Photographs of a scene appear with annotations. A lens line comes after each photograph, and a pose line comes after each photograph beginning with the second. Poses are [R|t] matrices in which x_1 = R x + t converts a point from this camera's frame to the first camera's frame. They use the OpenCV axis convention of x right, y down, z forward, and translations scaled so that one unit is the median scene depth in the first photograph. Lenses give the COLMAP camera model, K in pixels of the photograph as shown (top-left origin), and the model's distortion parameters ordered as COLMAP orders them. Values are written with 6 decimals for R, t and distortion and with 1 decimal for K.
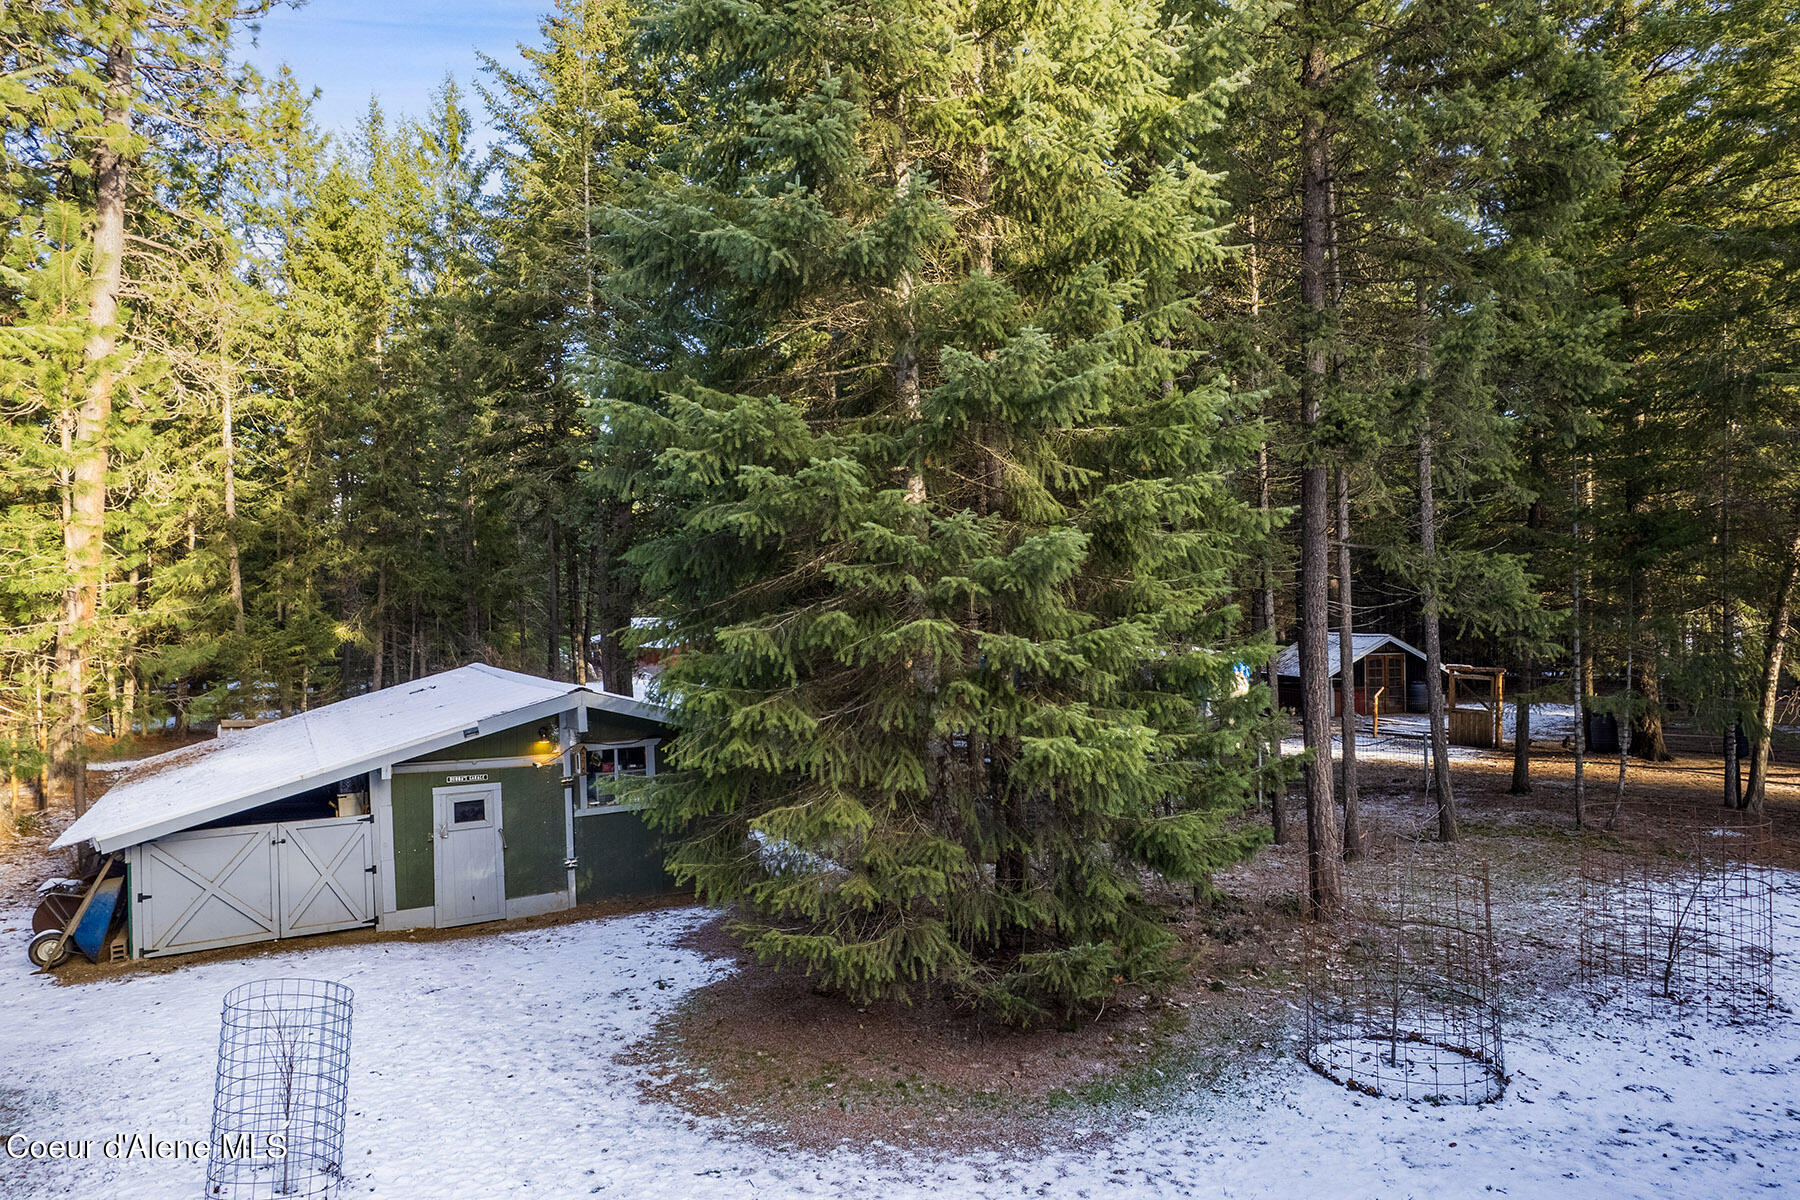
lens RADIAL K [[1139.1, 0, 898.9], [0, 1139.1, 599.1], [0, 0, 1]] dist [0.005602, 0.001330]
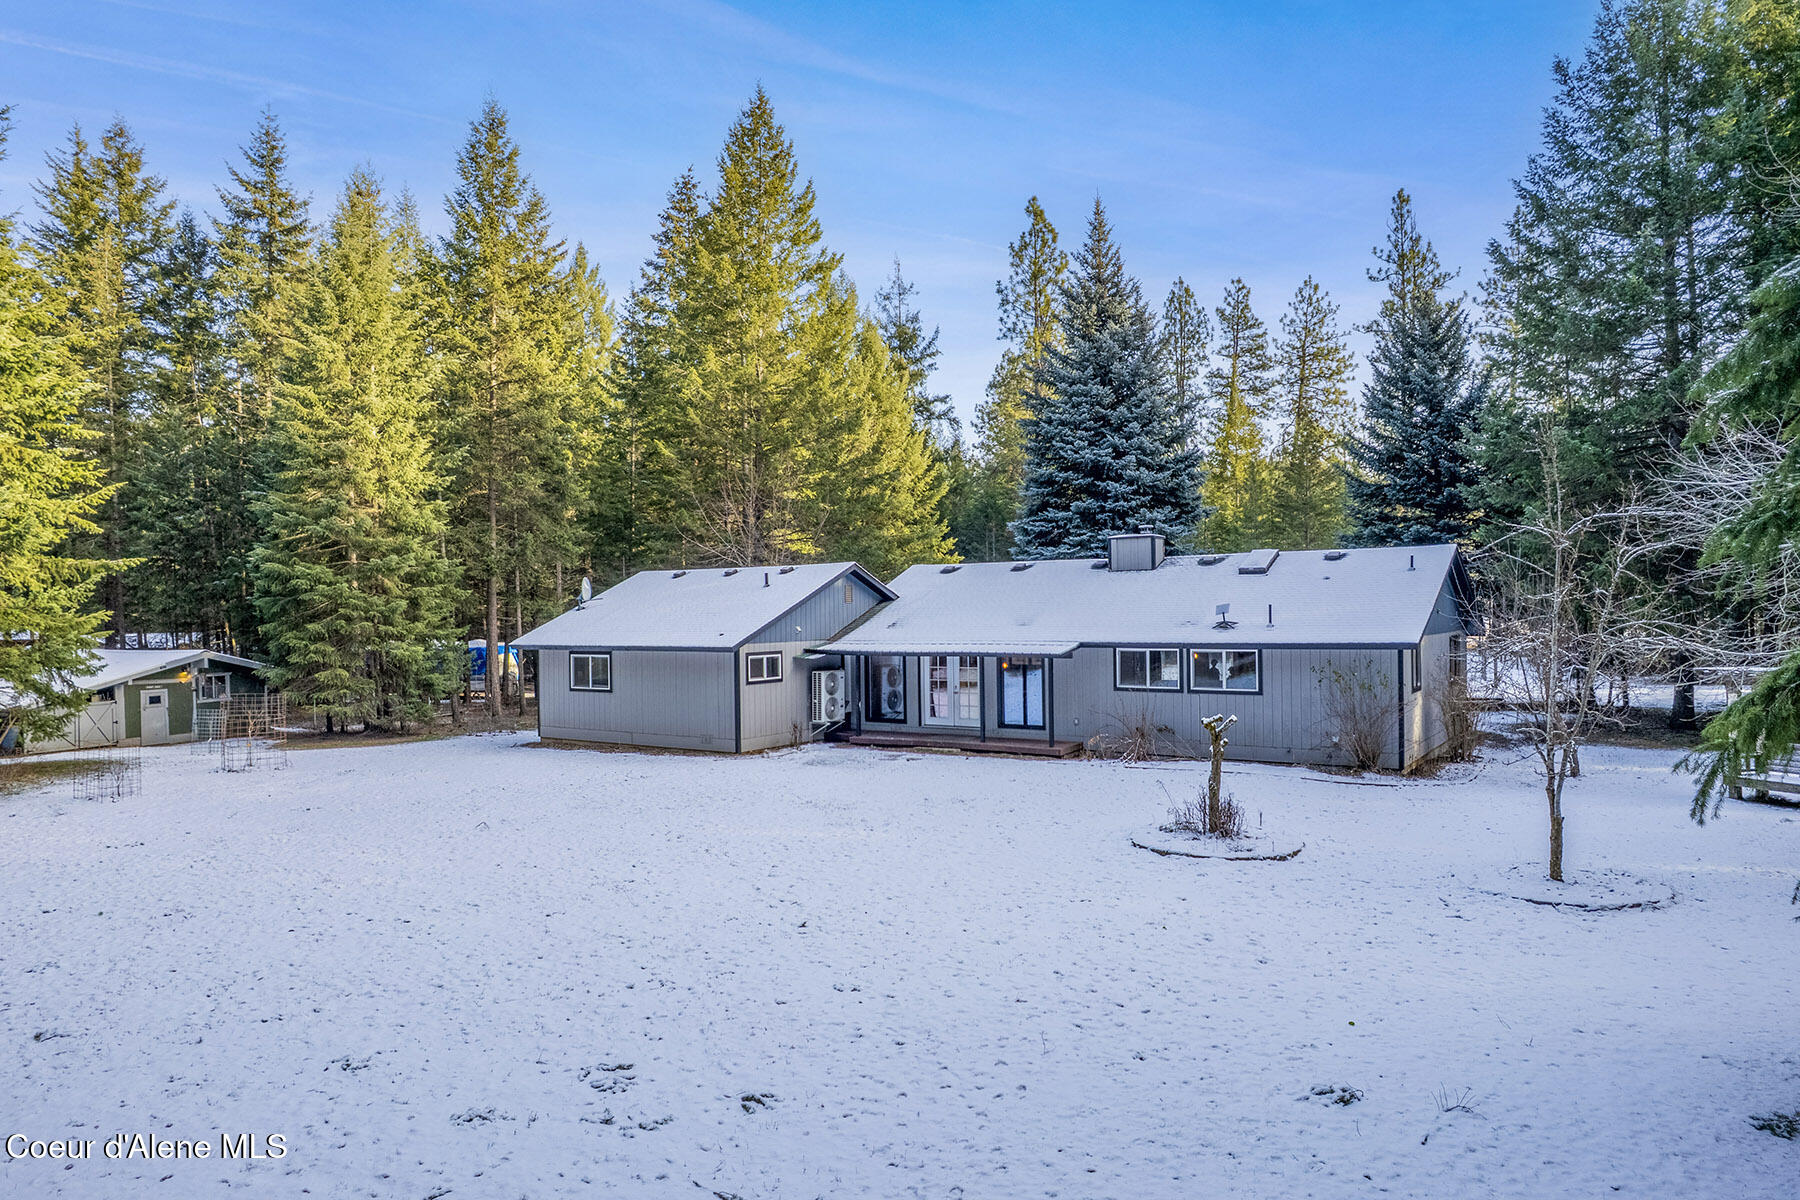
lens RADIAL K [[1438.5, 0, 898.5], [0, 1438.5, 599.4], [0, 0, 1]] dist [-0.003574, 0.000035]
pose [[0.890894, 0.006054, 0.454171, -0.557834], [-0.002995, 0.999968, -0.007455, -0.028226], [-0.454201, 0.005281, 0.890883, -4.040499]]
